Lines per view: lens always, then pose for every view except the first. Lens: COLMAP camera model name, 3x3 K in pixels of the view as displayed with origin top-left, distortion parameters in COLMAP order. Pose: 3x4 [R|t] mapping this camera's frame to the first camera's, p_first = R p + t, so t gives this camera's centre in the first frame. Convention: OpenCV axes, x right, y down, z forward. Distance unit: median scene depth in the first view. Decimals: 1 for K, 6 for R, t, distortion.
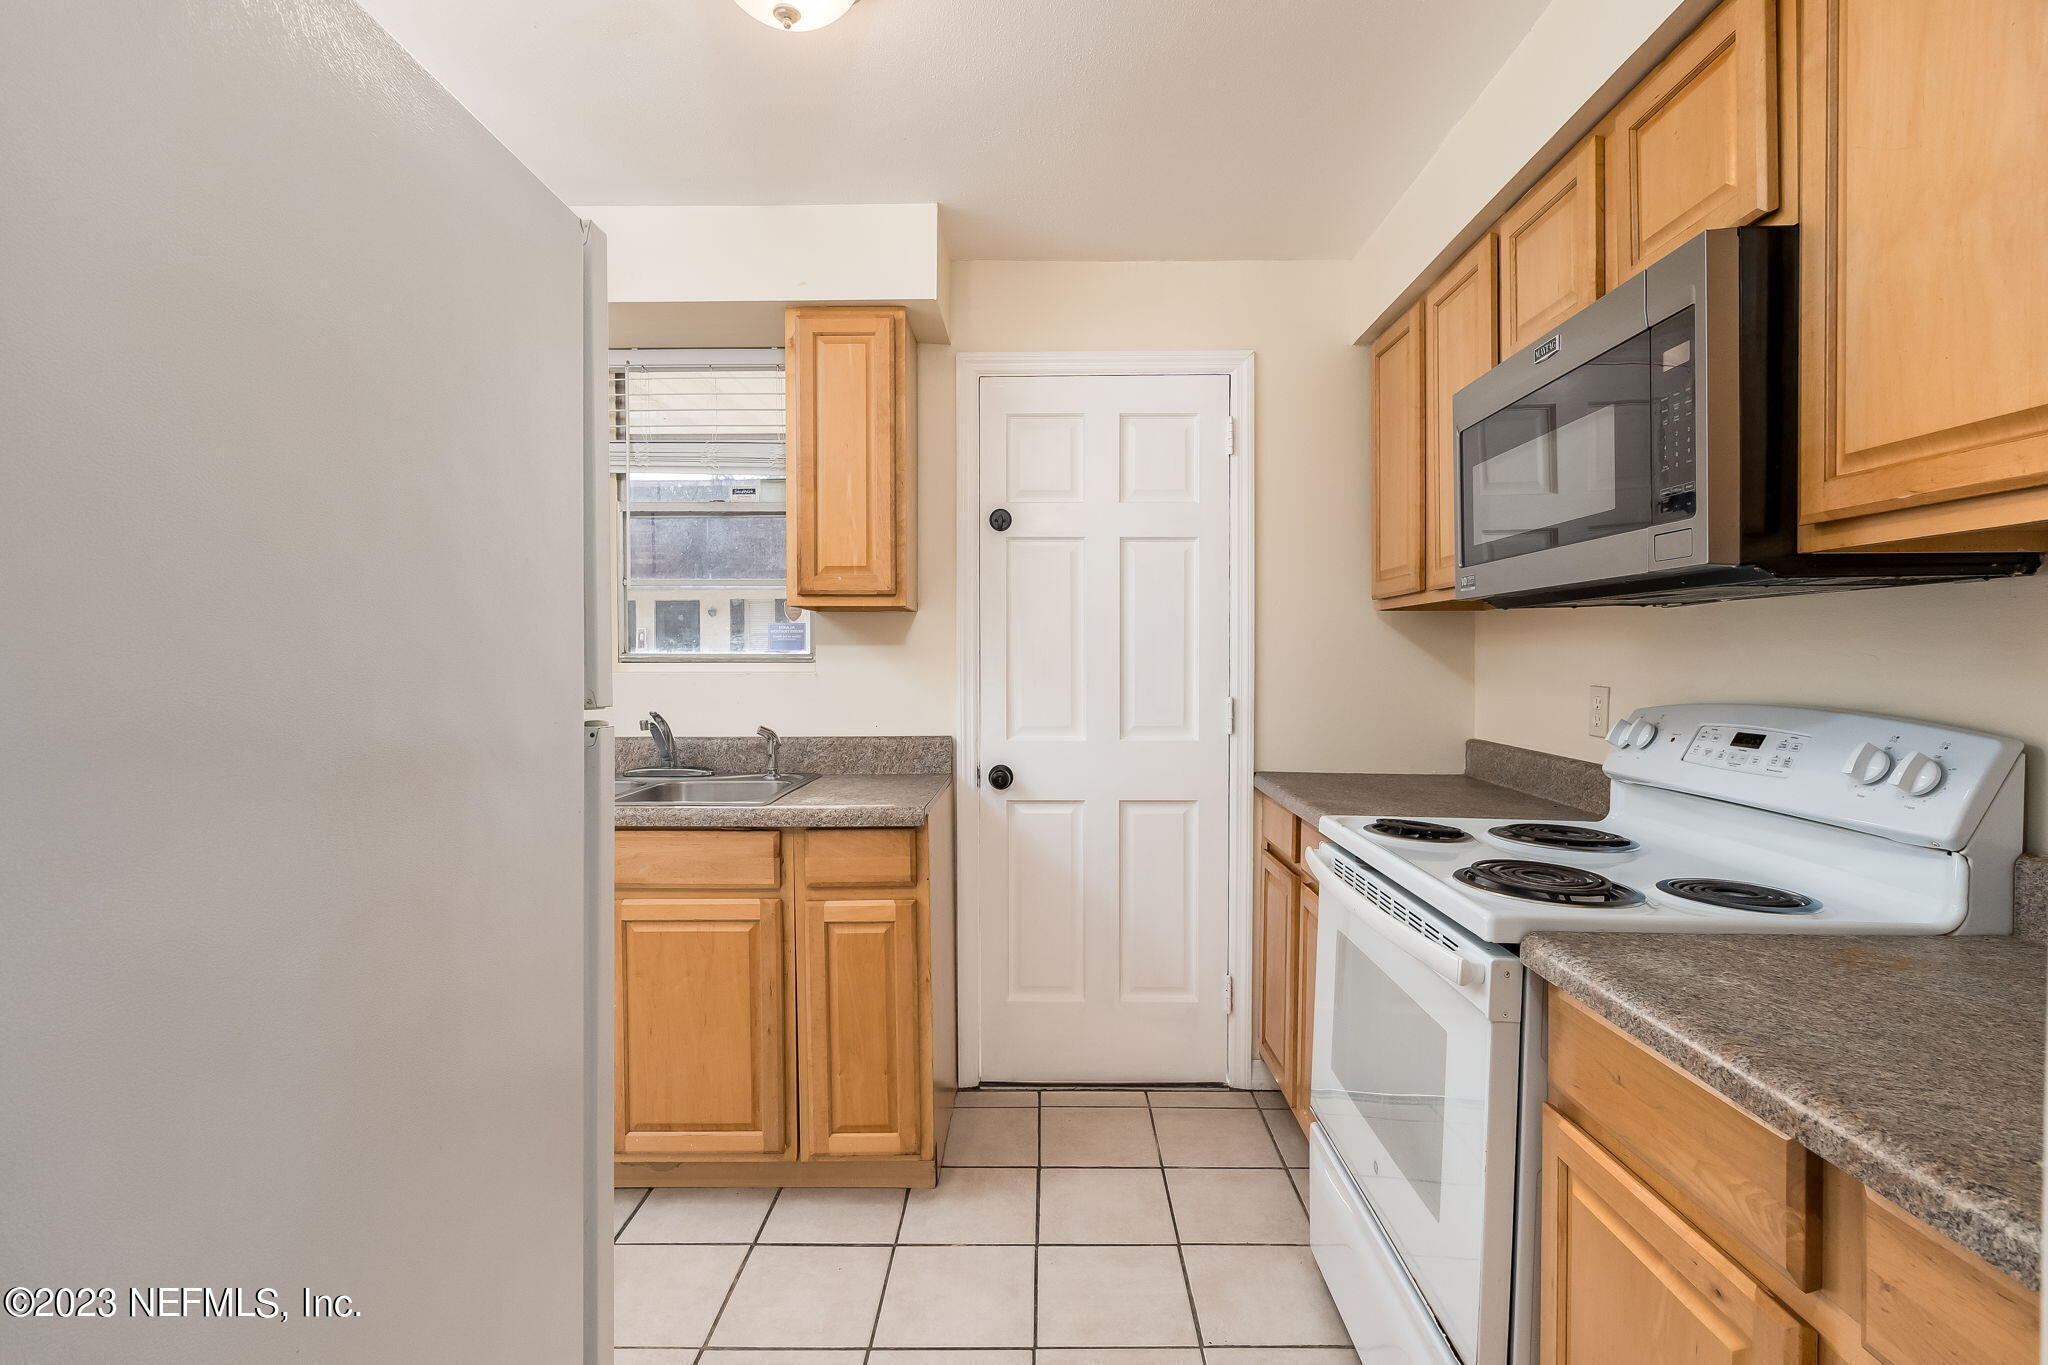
lens RADIAL K [[948.8, 0, 1034.3], [0, 948.8, 656.6], [0, 0, 1]] dist [0.000081, 0.000209]
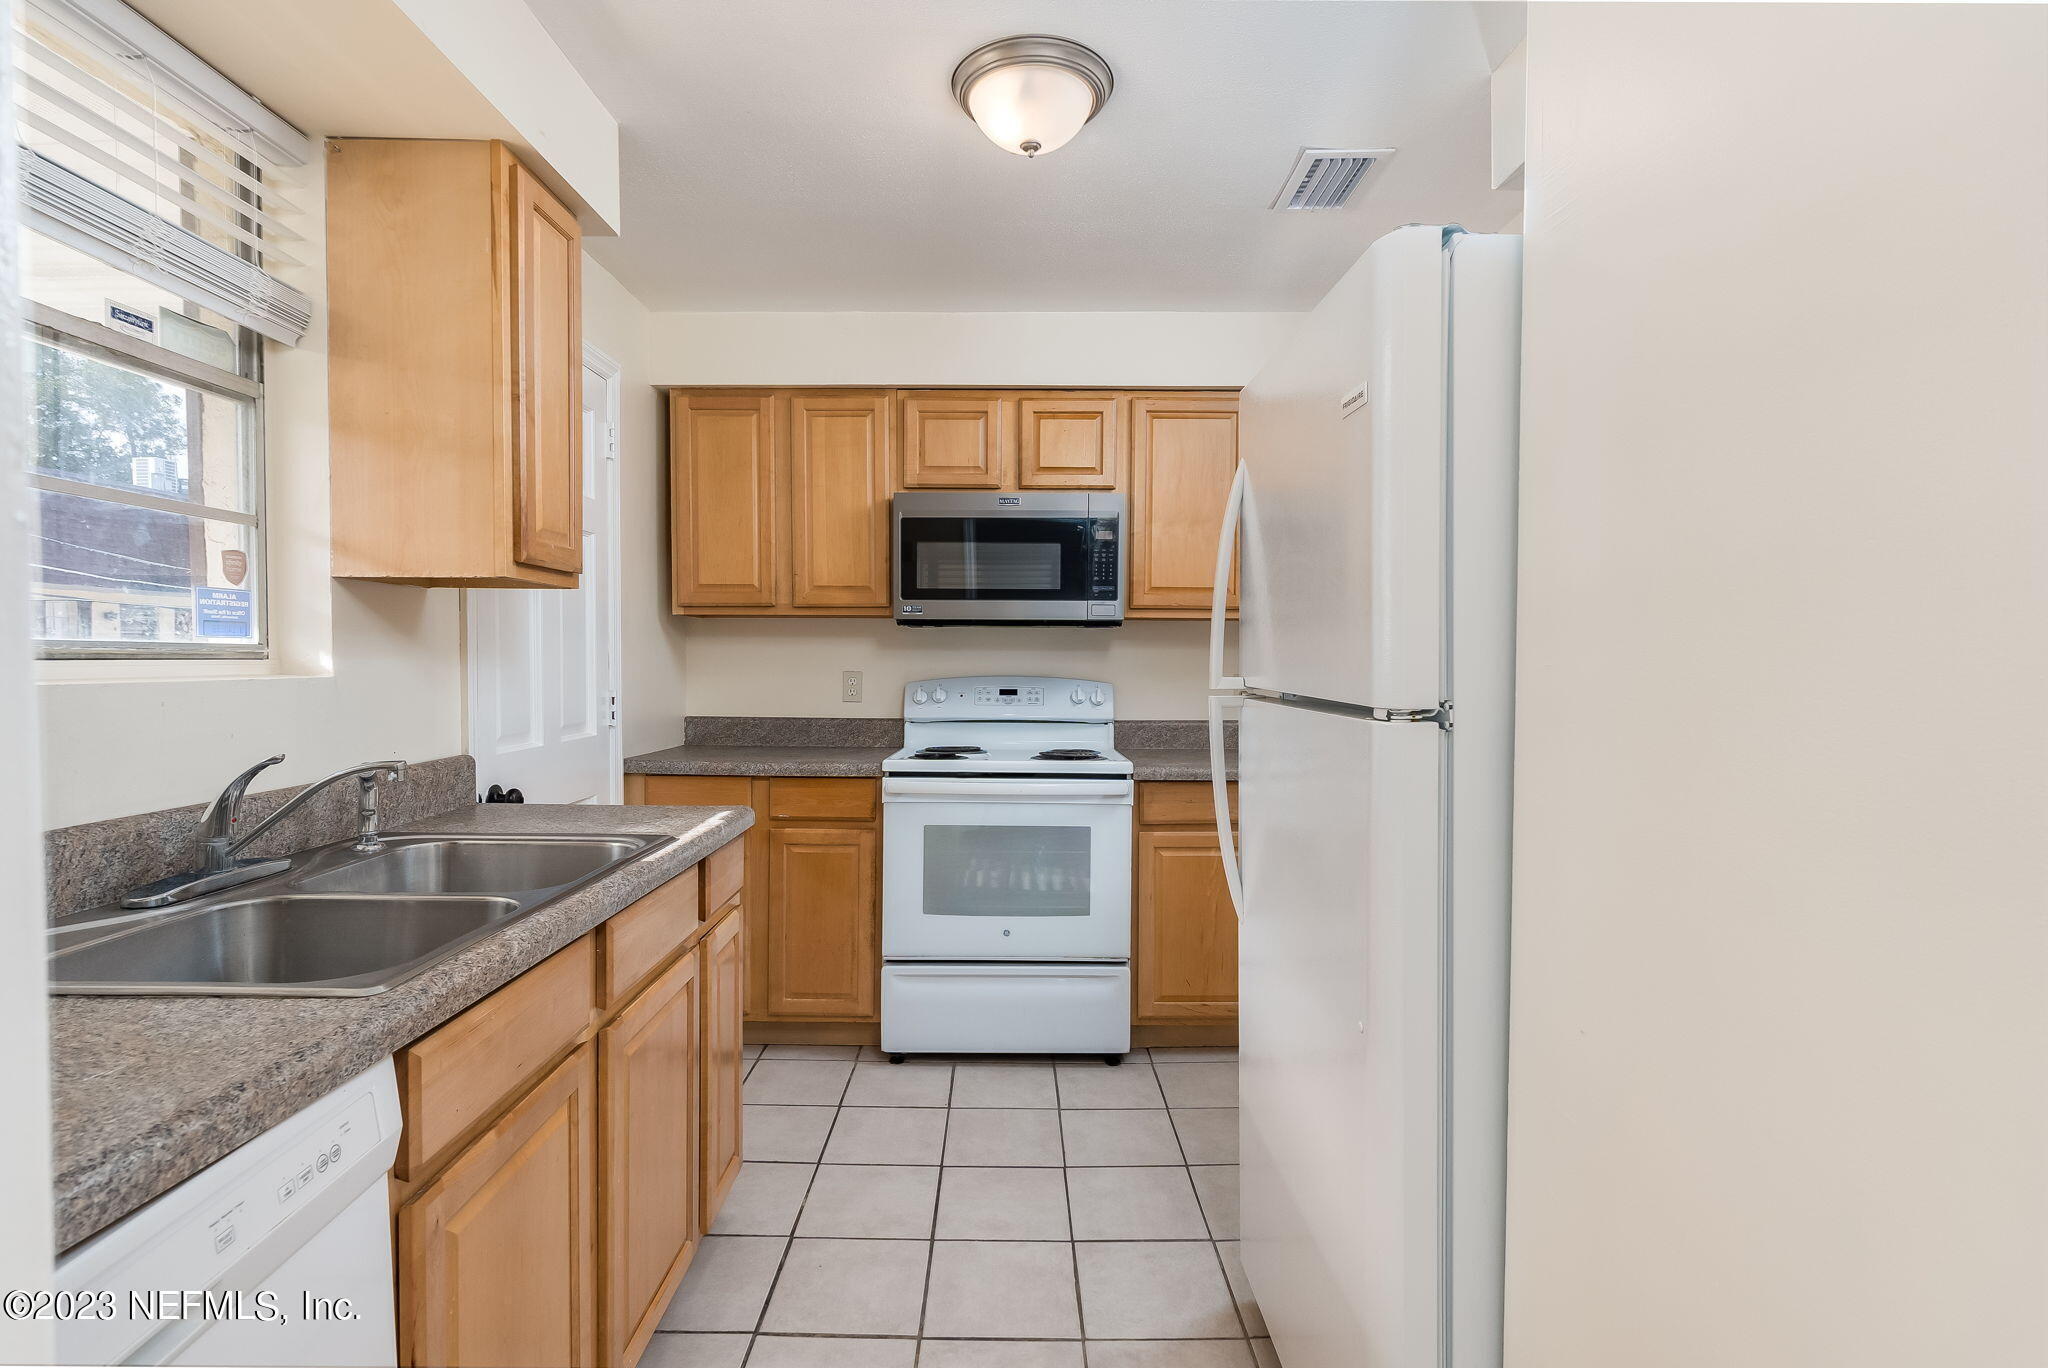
lens RADIAL K [[948.8, 0, 1034.3], [0, 948.8, 658.1], [0, 0, 1]] dist [0.000081, 0.000209]
pose [[-0.001490, -0.002023, 0.999997, -0.857331], [-0.004912, 0.999986, 0.002016, 0.002452], [-0.999987, -0.004909, -0.001500, 0.551674]]
